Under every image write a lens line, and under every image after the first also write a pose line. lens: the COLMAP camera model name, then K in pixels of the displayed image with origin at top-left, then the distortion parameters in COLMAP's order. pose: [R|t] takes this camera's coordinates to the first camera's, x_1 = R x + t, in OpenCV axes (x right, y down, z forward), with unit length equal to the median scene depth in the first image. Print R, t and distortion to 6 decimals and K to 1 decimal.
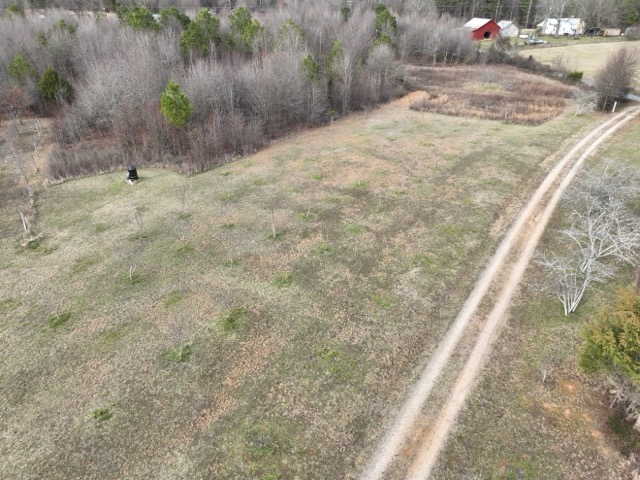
lens RADIAL K [[450.1, 0, 320.8], [0, 450.1, 239.2], [0, 0, 1]] dist [0.001446, 0.005784]
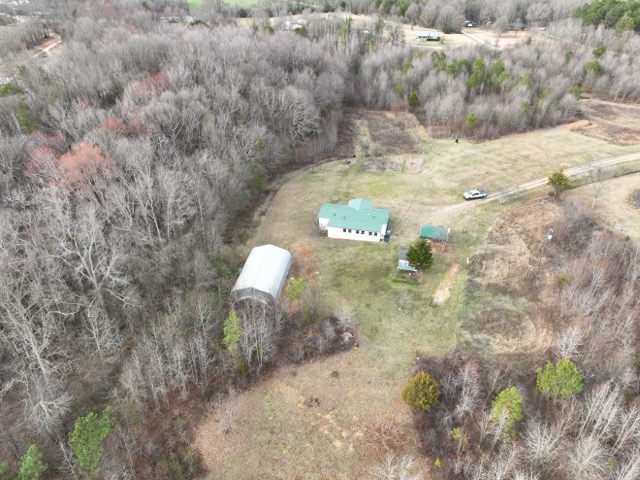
lens RADIAL K [[450.1, 0, 322.9], [0, 450.1, 240.4], [0, 0, 1]] dist [0.001446, 0.005784]
pose [[0.890951, 0.238794, -0.386243, 0.131121], [-0.216816, 0.971055, 0.100220, 0.356180], [0.398995, -0.005547, 0.916936, -1.936835]]
